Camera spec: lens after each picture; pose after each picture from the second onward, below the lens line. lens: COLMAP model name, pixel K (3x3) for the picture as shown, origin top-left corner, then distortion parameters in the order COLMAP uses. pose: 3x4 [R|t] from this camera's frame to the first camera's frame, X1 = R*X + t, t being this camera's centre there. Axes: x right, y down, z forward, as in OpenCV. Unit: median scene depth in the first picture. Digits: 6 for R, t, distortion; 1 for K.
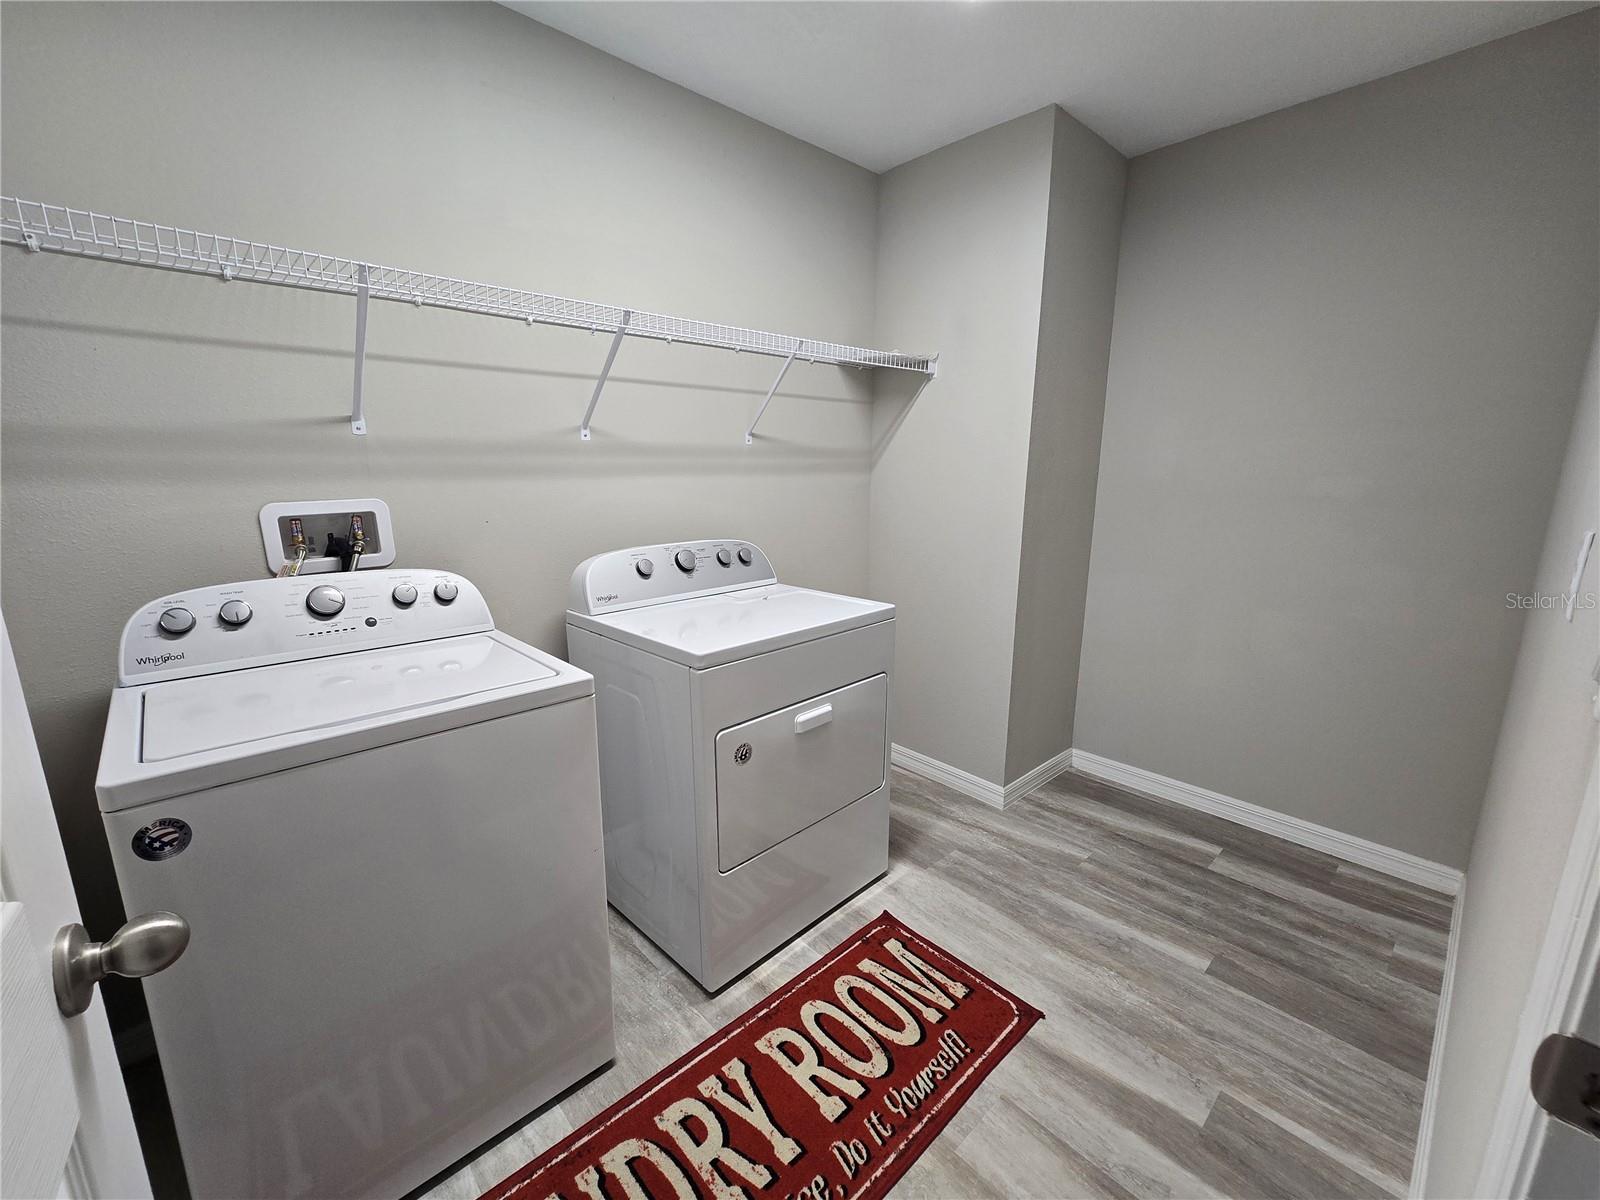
lens RADIAL K [[654.4, 0, 794.6], [0, 654.4, 603.0], [0, 0, 1]] dist [0.000987, 0.000273]
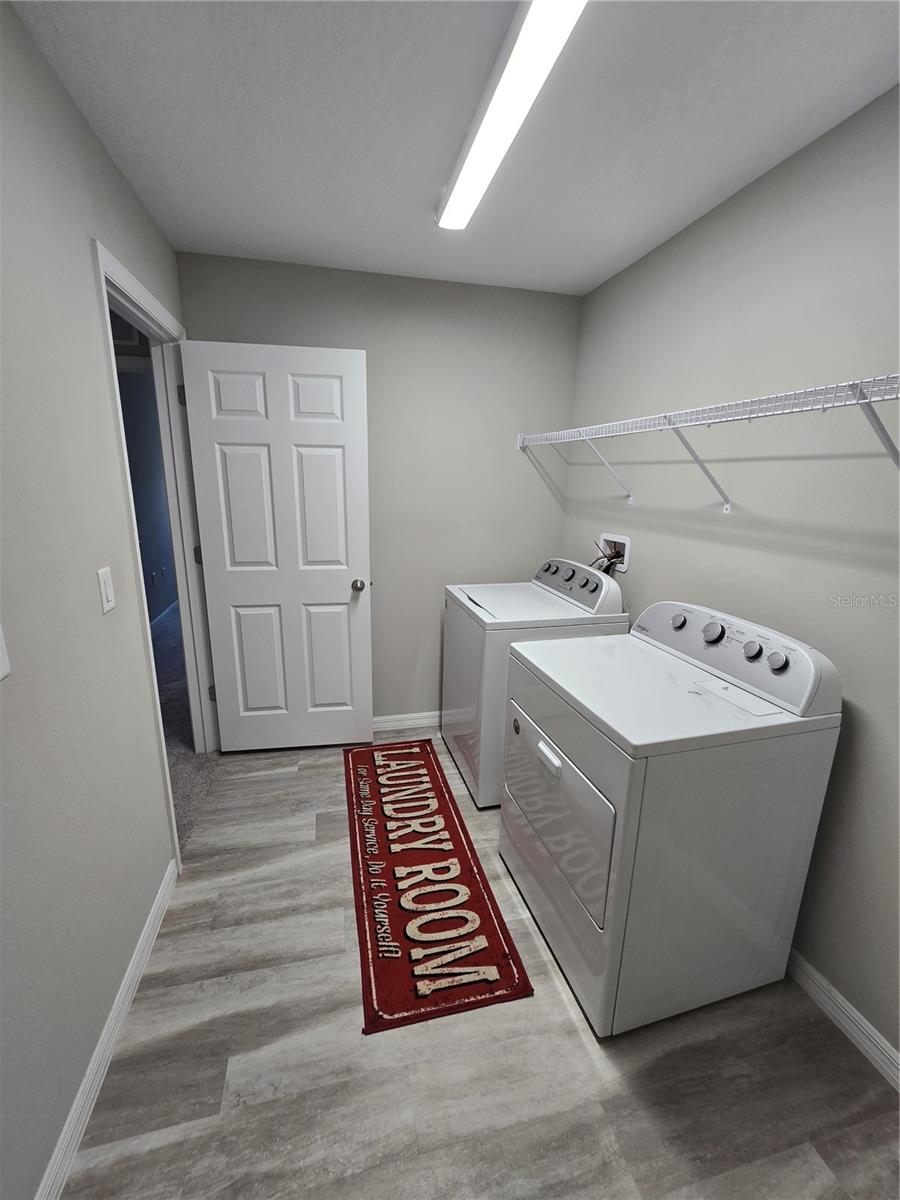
lens RADIAL K [[490.8, 0, 442.4], [0, 490.8, 593.4], [0, 0, 1]] dist [0.000987, 0.000273]
pose [[-0.481922, 0.193161, -0.854657, 0.950874], [-0.203563, 0.924029, 0.323625, -0.395249], [0.852240, 0.329939, -0.405990, 1.288881]]
